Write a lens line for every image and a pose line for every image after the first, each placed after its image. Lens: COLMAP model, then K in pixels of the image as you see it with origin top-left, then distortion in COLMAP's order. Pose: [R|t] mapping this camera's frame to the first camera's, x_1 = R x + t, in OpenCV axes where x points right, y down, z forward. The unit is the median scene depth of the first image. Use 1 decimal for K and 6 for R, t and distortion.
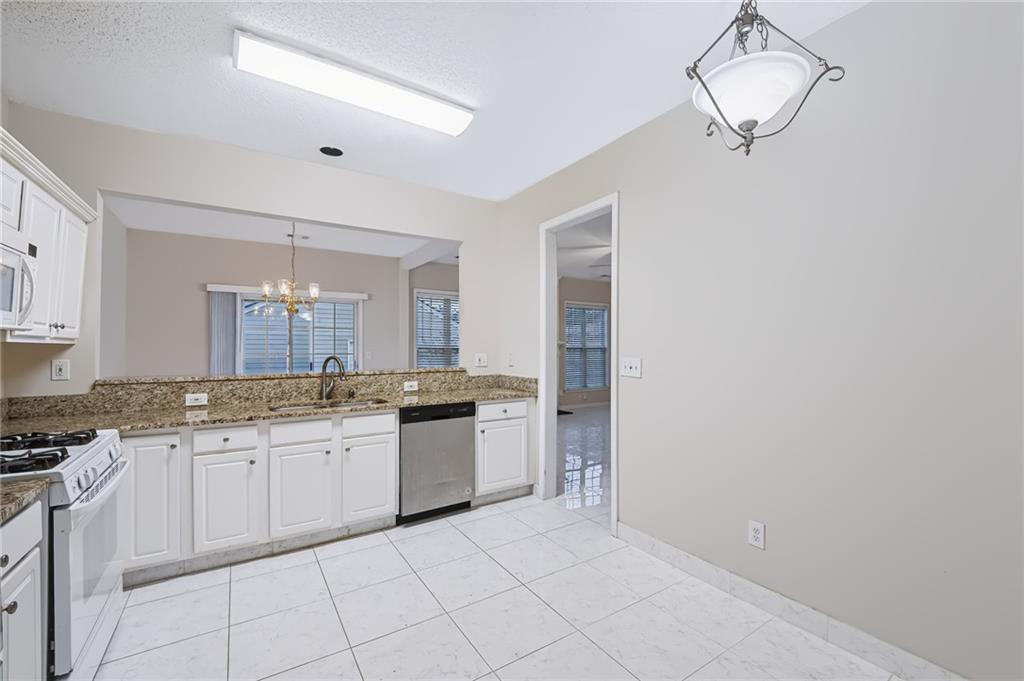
lens RADIAL K [[425.8, 0, 518.0], [0, 425.8, 342.4], [0, 0, 1]] dist [-0.007890, -0.003956]
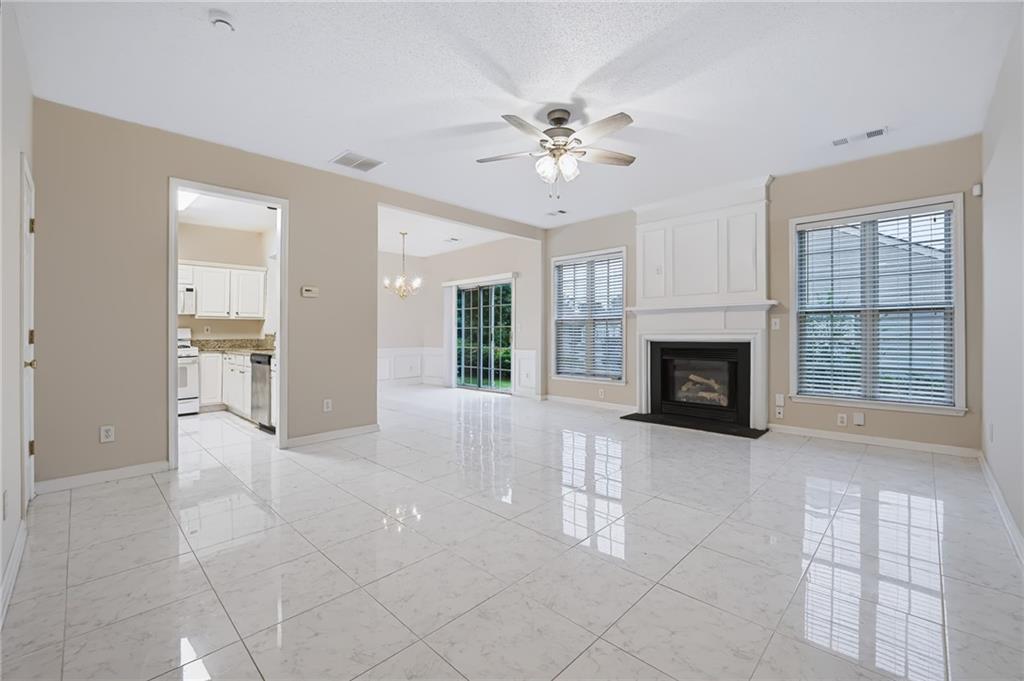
lens RADIAL K [[425.8, 0, 516.8], [0, 425.8, 331.2], [0, 0, 1]] dist [-0.007890, -0.003956]
pose [[0.224630, -0.006924, -0.974420, 1.682131], [0.018173, 0.999831, -0.002915, 0.101346], [0.974275, -0.017053, 0.224718, 1.748780]]
